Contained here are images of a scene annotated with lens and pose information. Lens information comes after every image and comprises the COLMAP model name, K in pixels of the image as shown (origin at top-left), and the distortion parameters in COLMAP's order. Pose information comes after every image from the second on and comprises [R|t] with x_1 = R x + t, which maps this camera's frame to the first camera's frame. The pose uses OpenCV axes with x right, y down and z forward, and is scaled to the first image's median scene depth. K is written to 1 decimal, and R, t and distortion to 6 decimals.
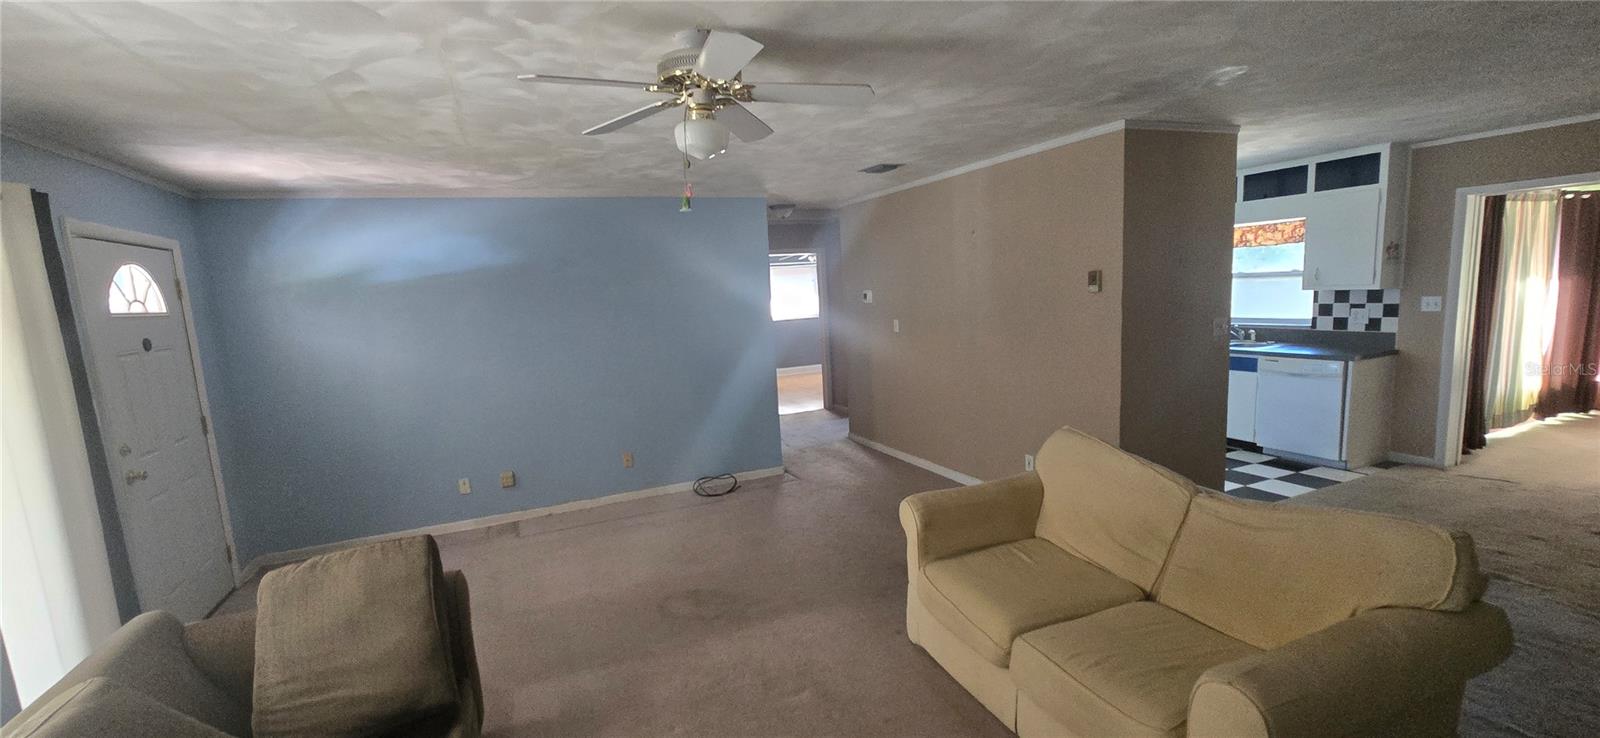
lens RADIAL K [[647.7, 0, 793.3], [0, 647.7, 376.9], [0, 0, 1]] dist [-0.003728, 0.002114]
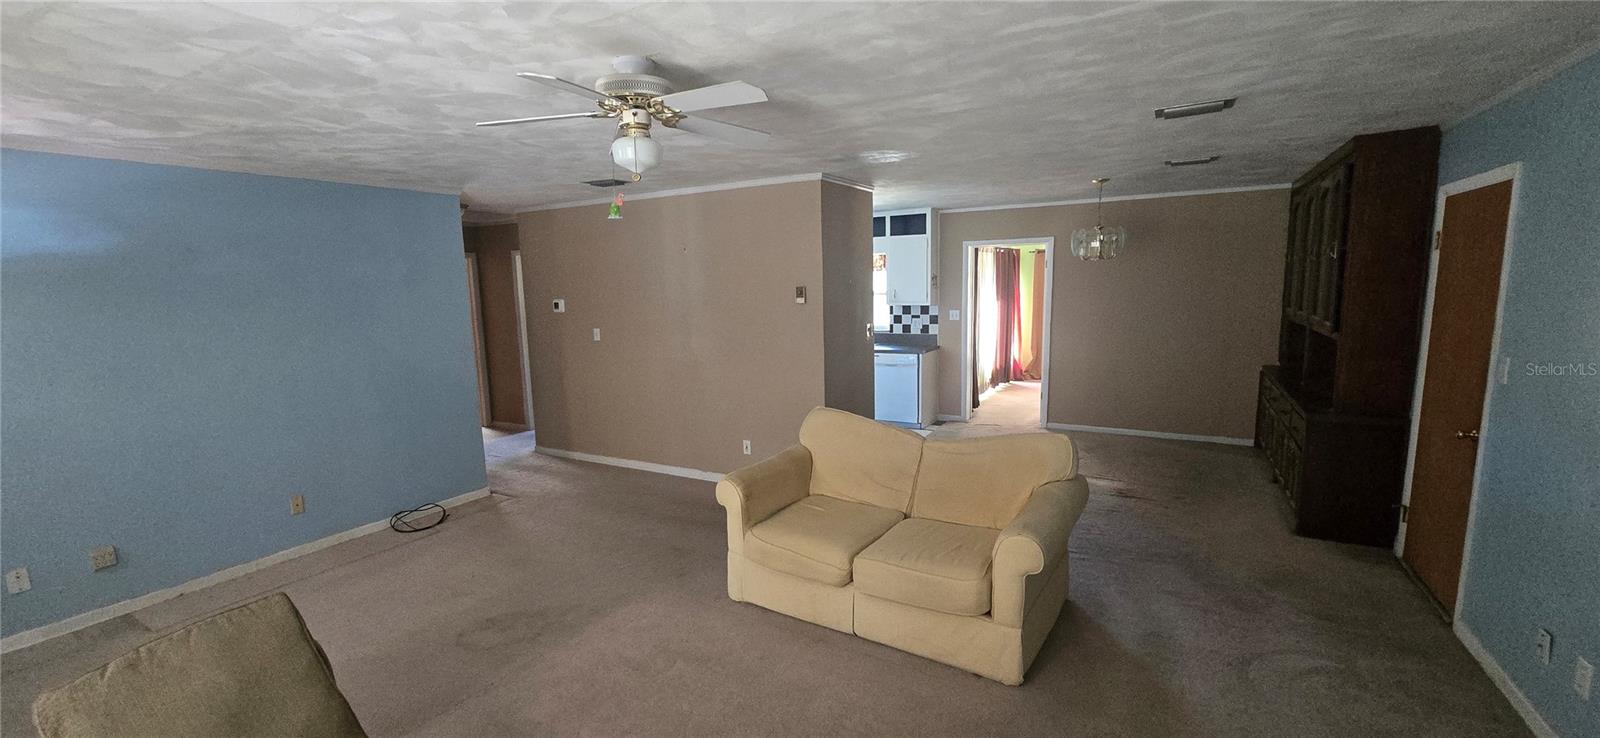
lens RADIAL K [[647.7, 0, 789.8], [0, 647.7, 372.9], [0, 0, 1]] dist [-0.003728, 0.002114]
pose [[0.807950, -0.046503, 0.587413, -0.235255], [0.062066, 0.998052, -0.006357, 0.008984], [-0.585973, 0.041595, 0.809262, -0.007306]]
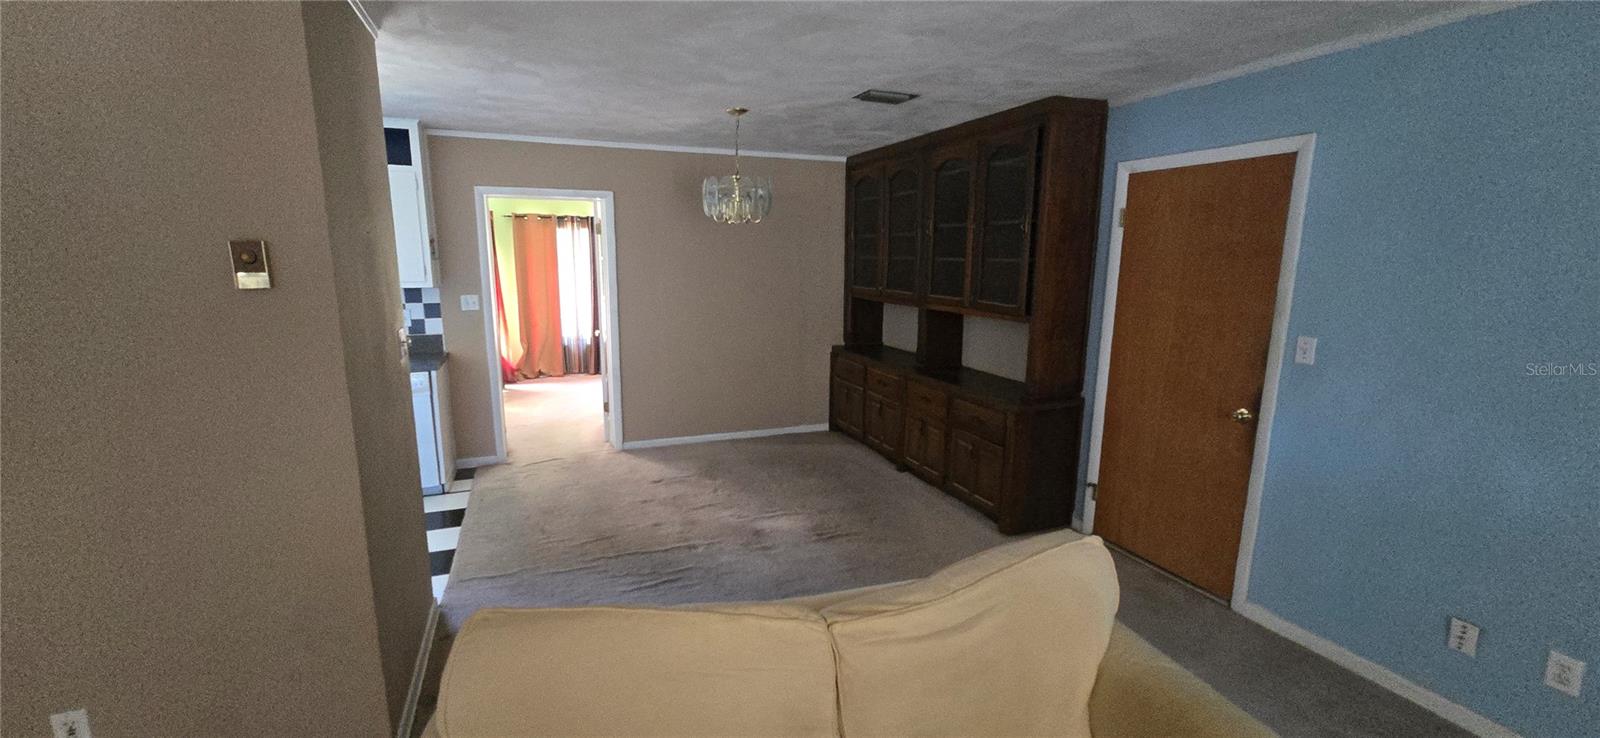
lens RADIAL K [[647.7, 0, 790.0], [0, 647.7, 375.3], [0, 0, 1]] dist [-0.003728, 0.002114]
pose [[0.043694, -0.127767, 0.990841, 0.025663], [0.130691, 0.983997, 0.121122, -0.059811], [-0.990460, 0.124202, 0.059693, 0.474833]]
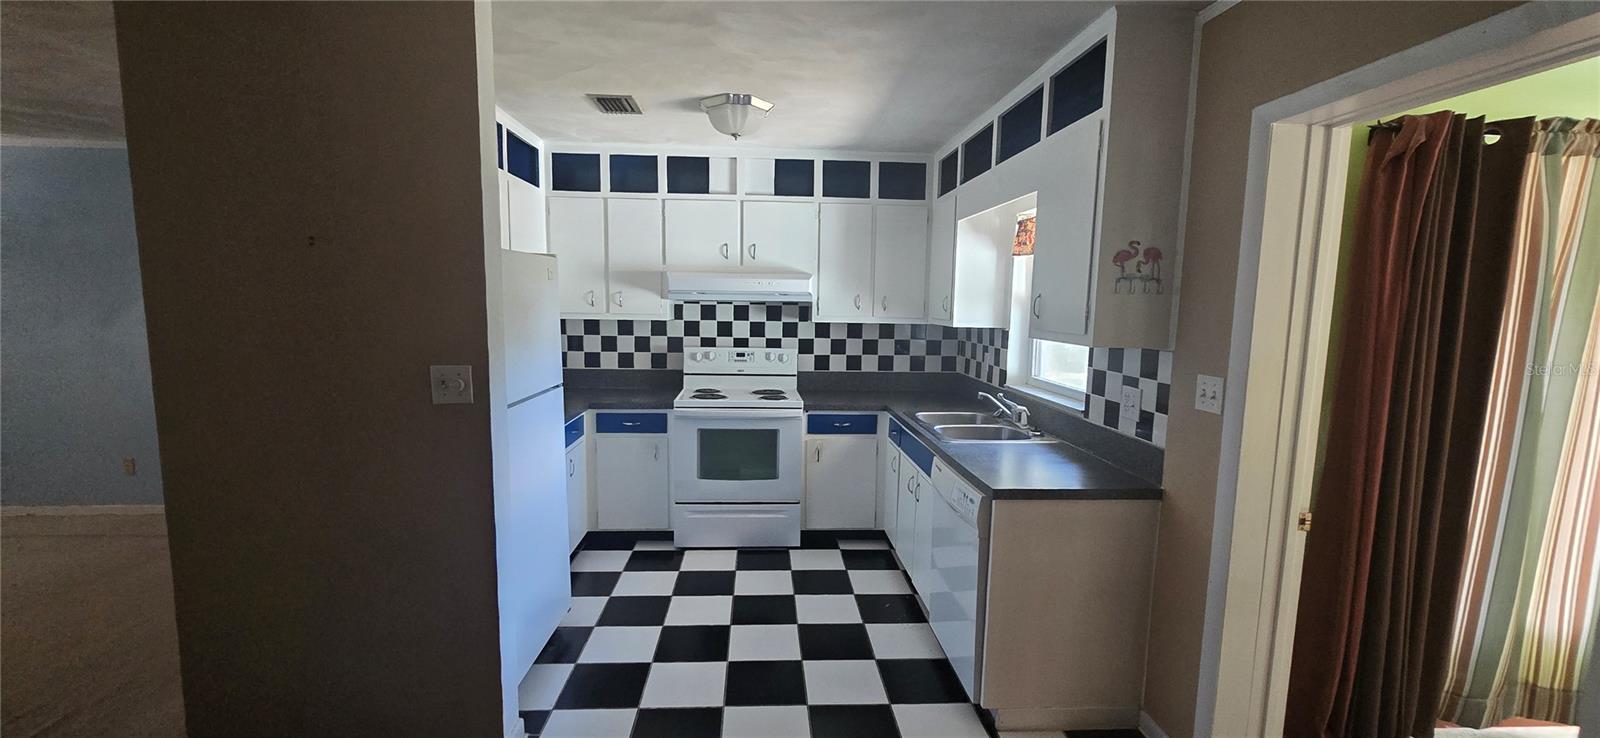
lens RADIAL K [[647.7, 0, 795.7], [0, 647.7, 371.3], [0, 0, 1]] dist [-0.003728, 0.002114]
pose [[0.932973, 0.104311, -0.344500, 0.877521], [-0.111756, 0.993734, -0.001765, -0.096502], [0.342158, 0.040146, 0.938785, 0.518805]]
